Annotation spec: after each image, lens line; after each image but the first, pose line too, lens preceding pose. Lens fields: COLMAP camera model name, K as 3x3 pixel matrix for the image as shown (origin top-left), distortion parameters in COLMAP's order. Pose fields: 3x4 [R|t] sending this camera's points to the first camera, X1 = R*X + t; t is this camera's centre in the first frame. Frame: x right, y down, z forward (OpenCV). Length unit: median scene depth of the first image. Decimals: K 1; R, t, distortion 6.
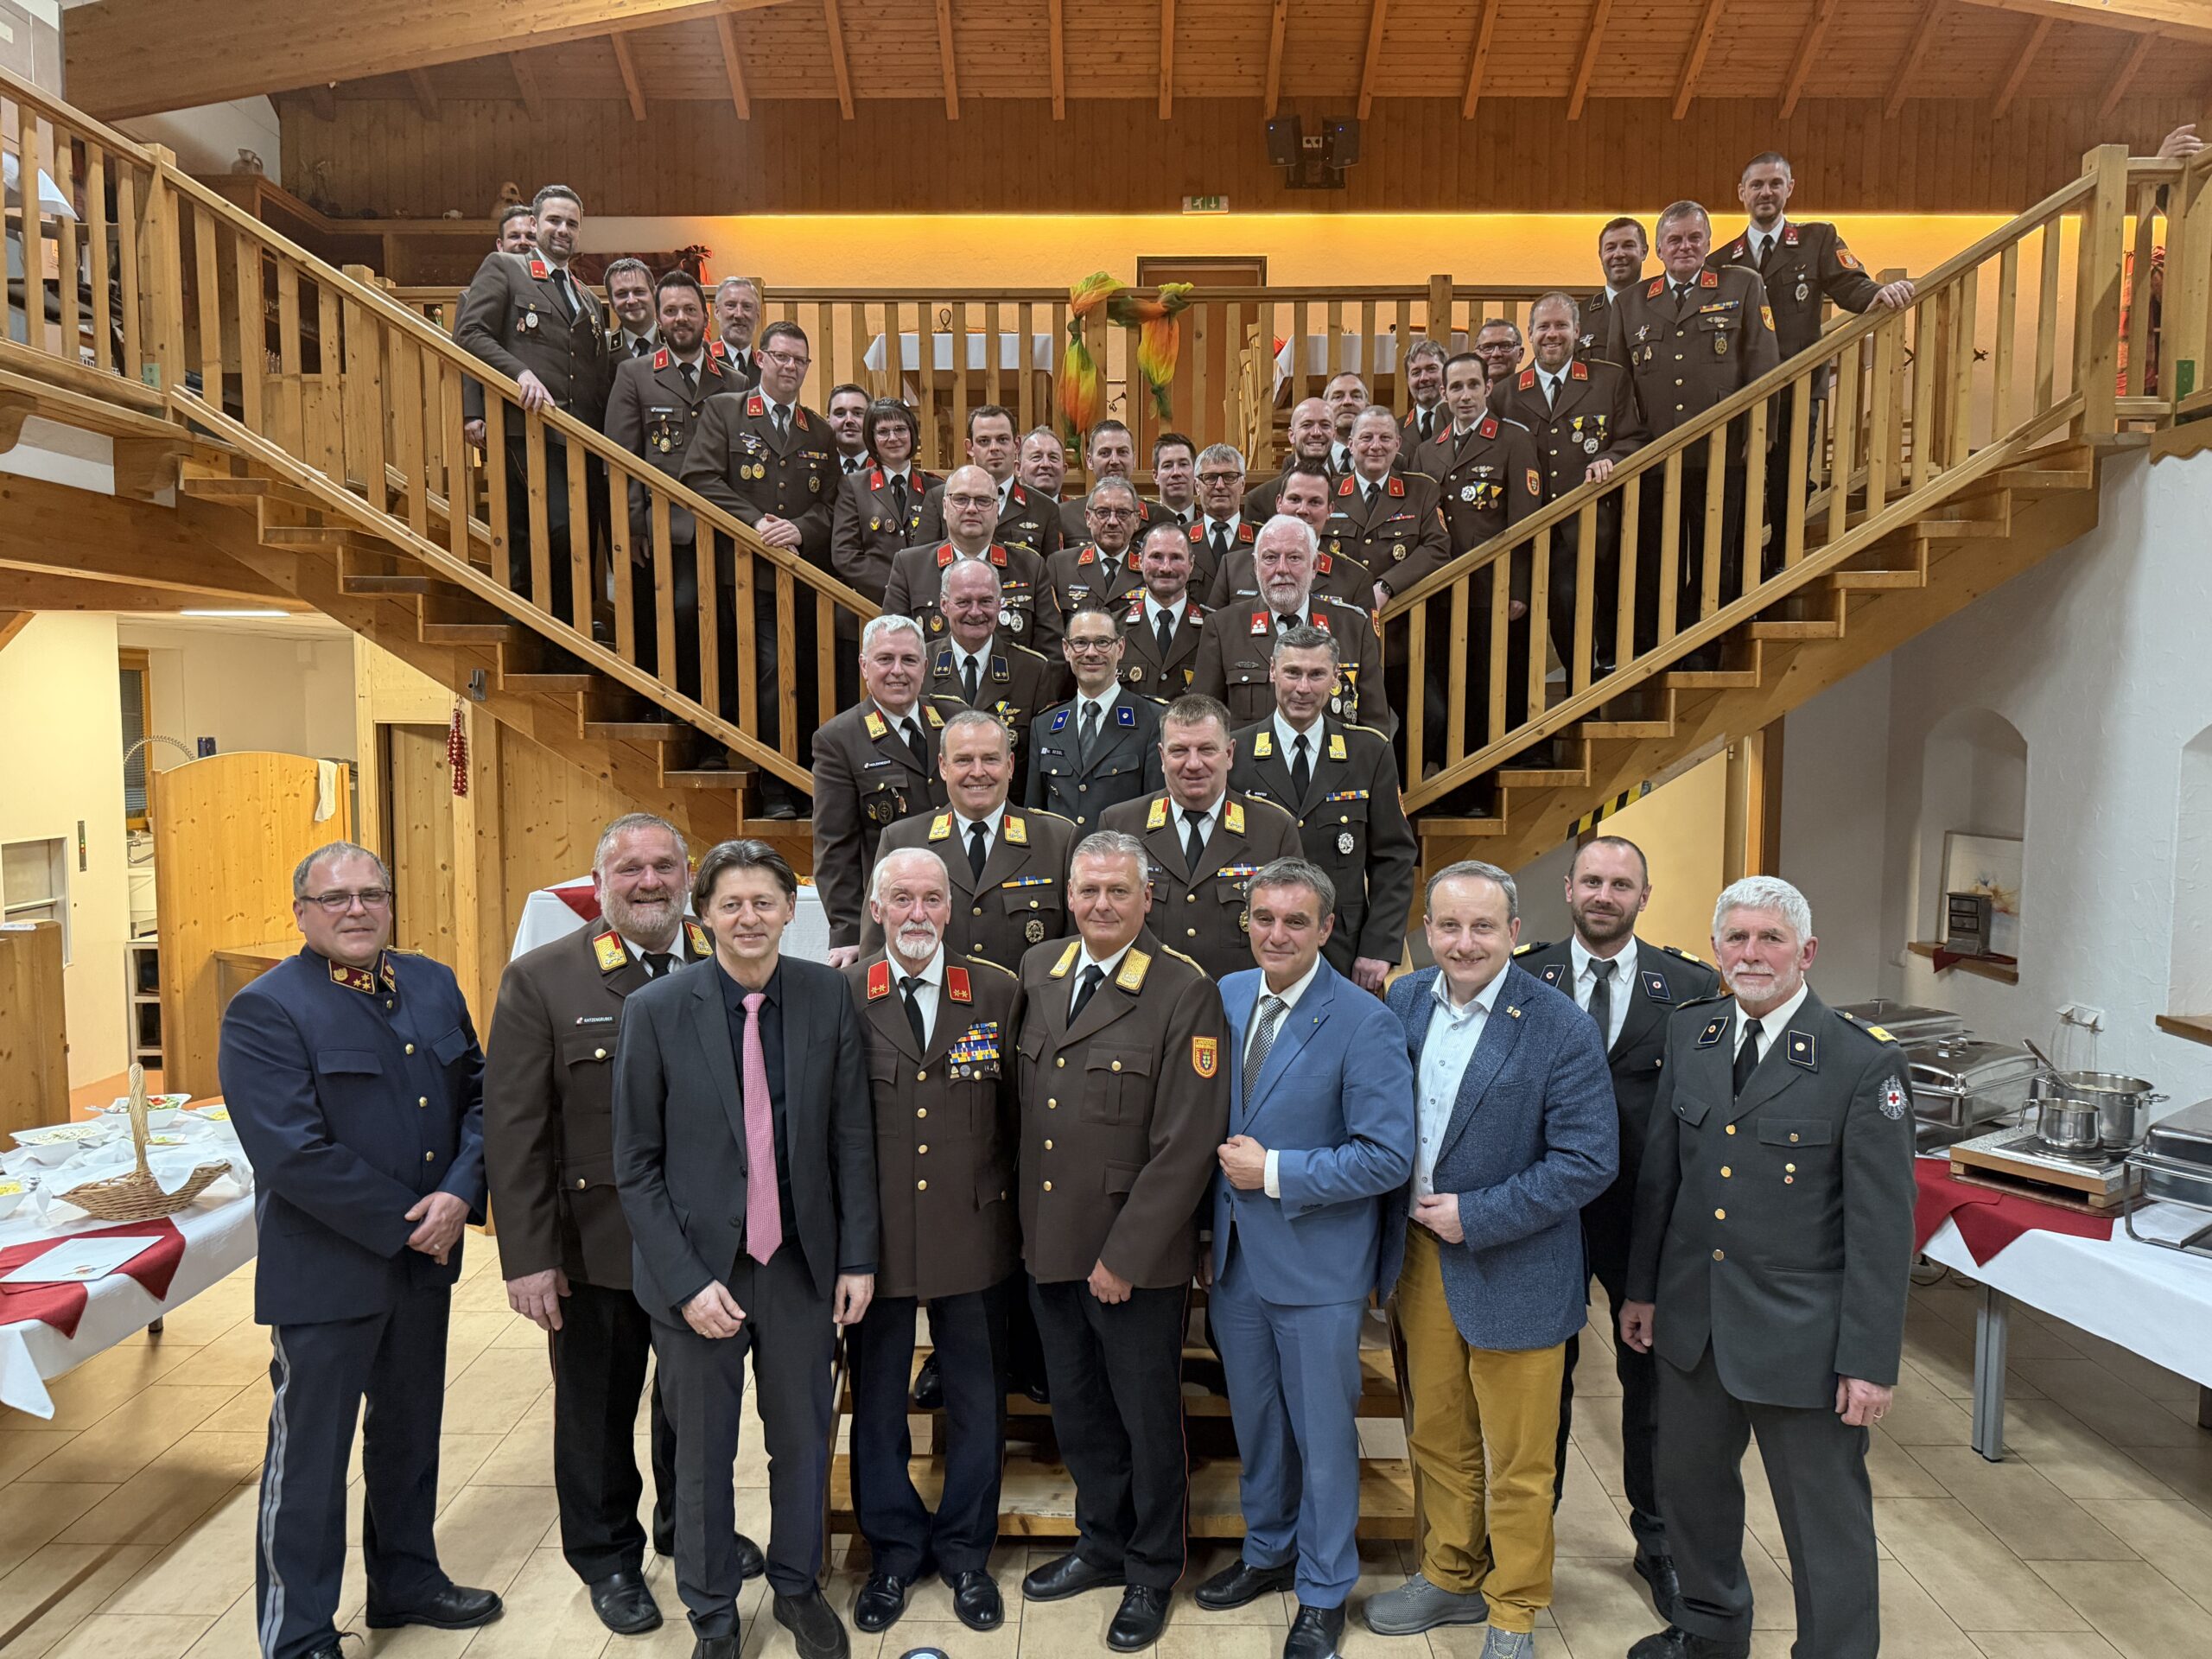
lens RADIAL K [[1555.1, 0, 1124.5], [0, 1555.1, 834.0], [0, 0, 1]] dist [0.045824, -0.059815]
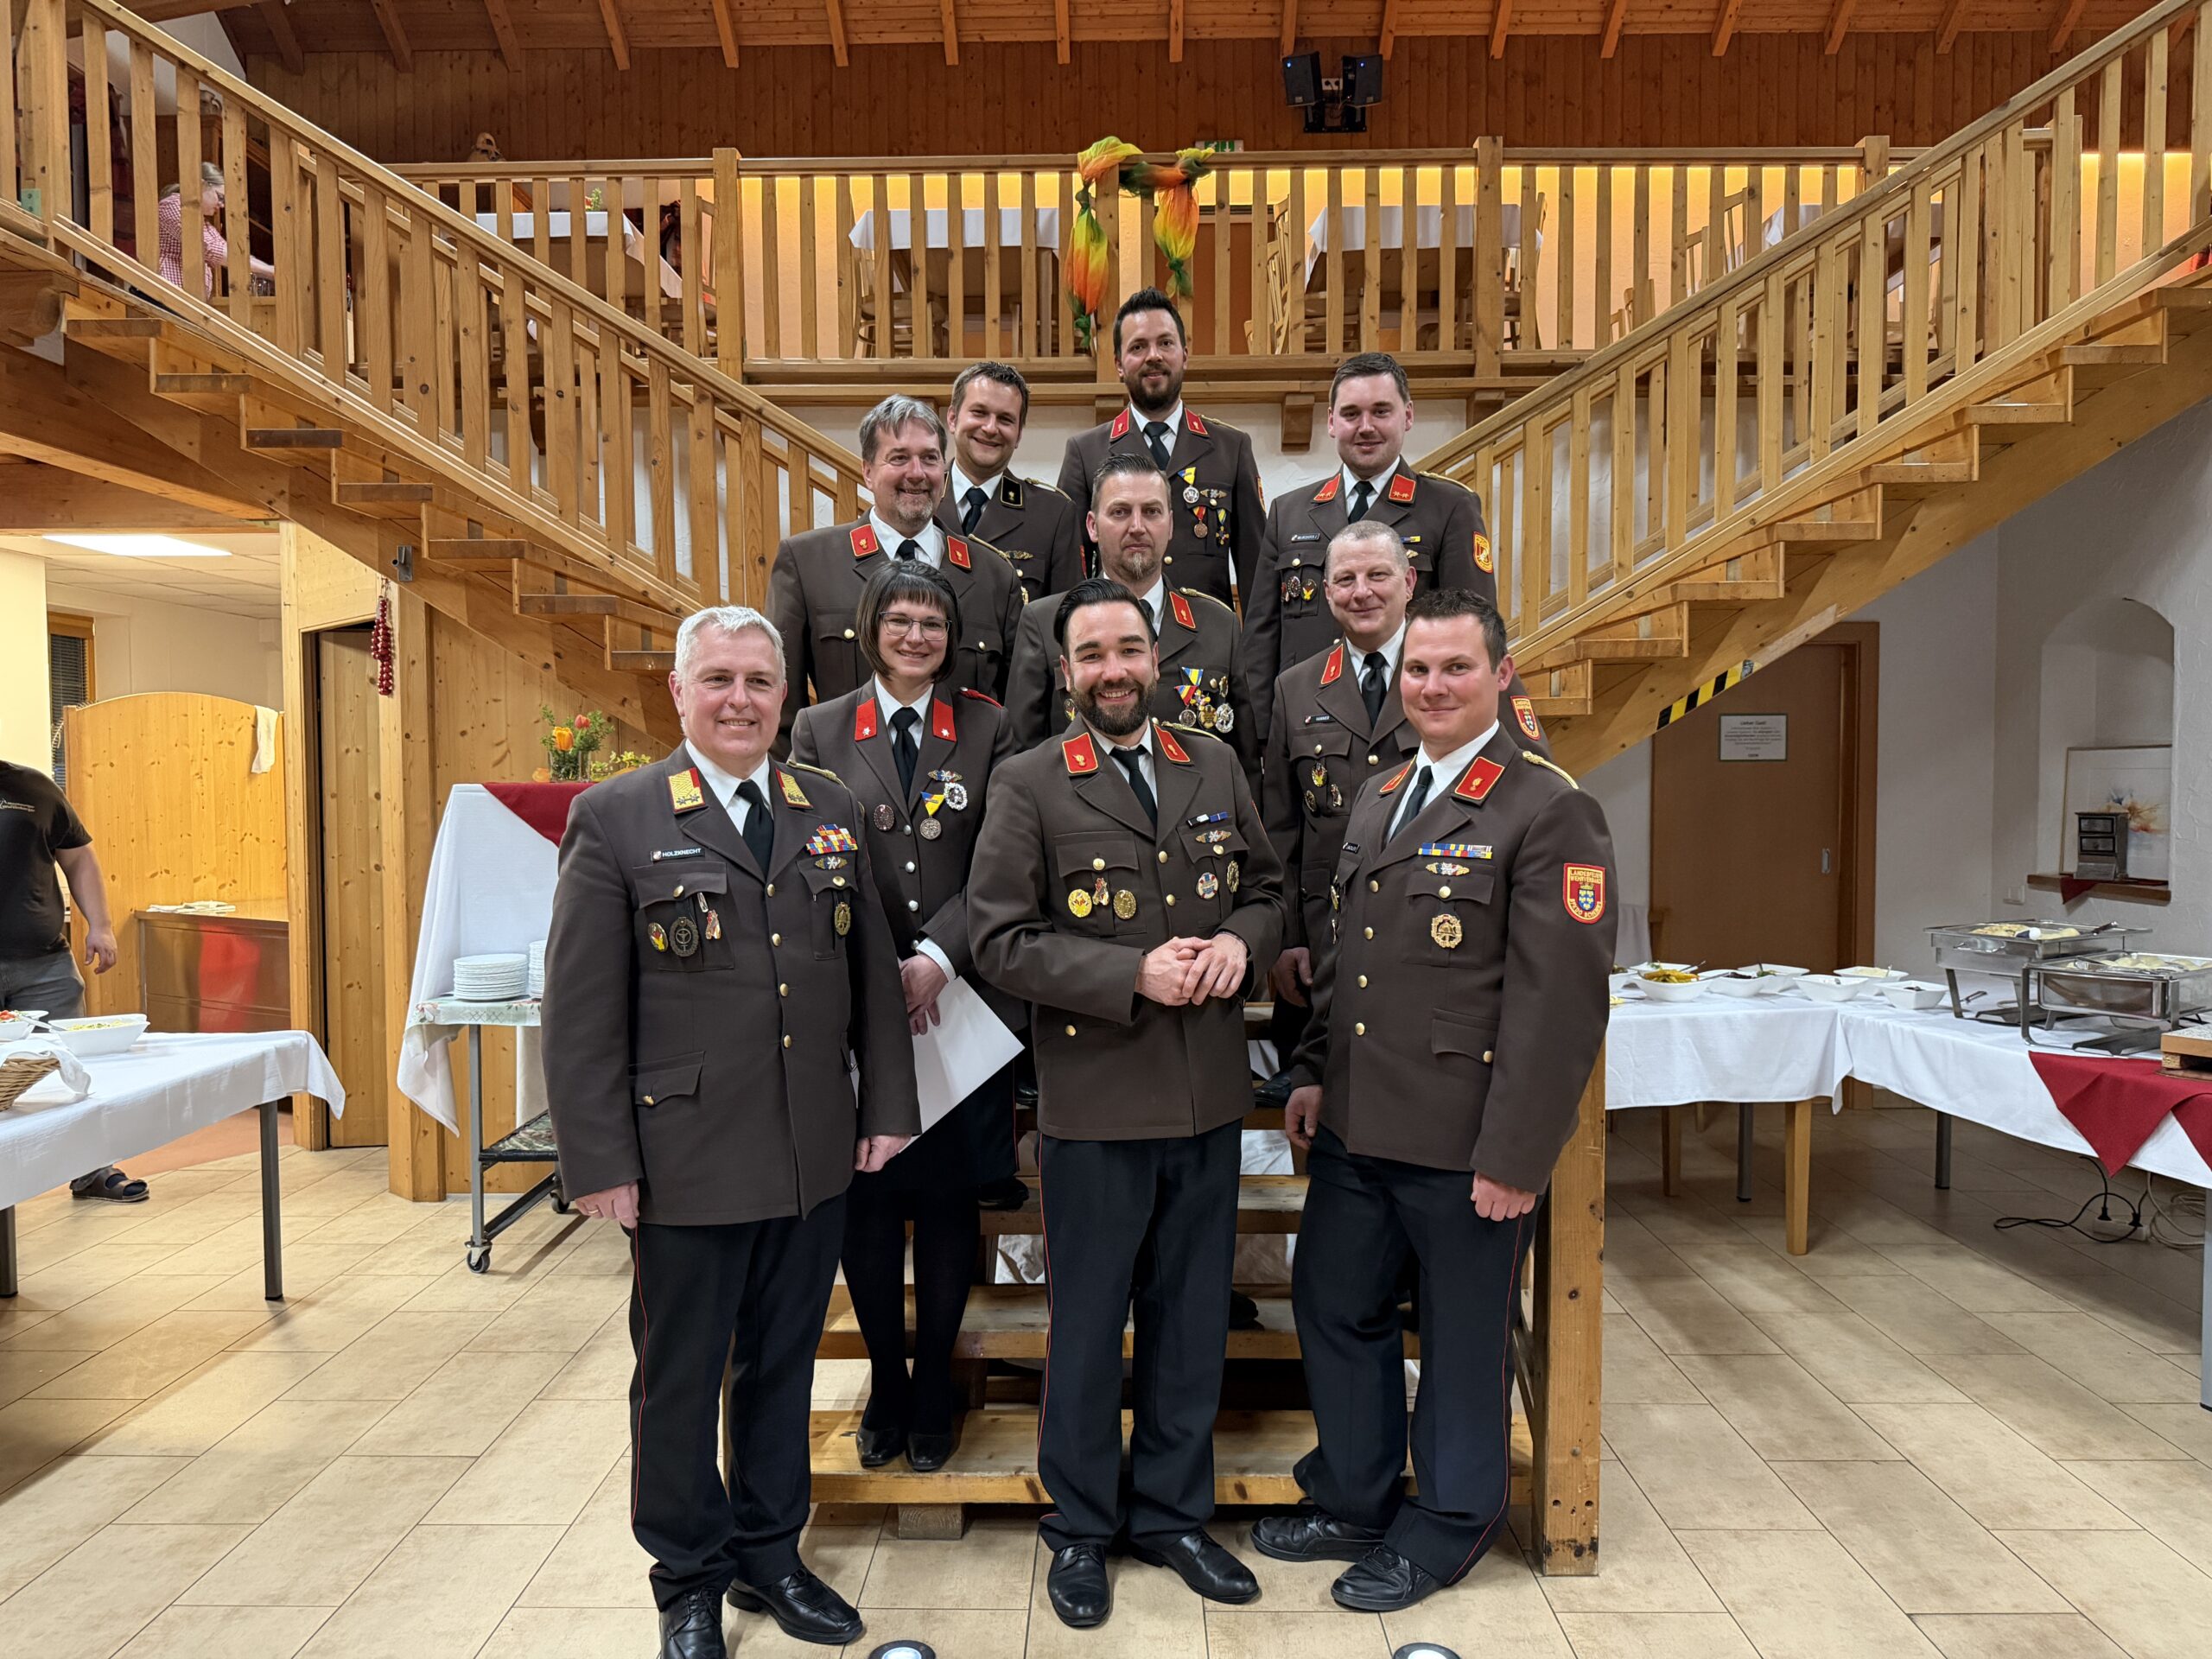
lens RADIAL K [[1578.1, 0, 1123.0], [0, 1578.1, 833.2], [0, 0, 1]] dist [0.011710, -0.014296]
pose [[0.999950, -0.007529, -0.006622, -0.005697], [0.007306, 0.999424, -0.033128, 0.071578], [0.006867, 0.033078, 0.999429, 0.102112]]
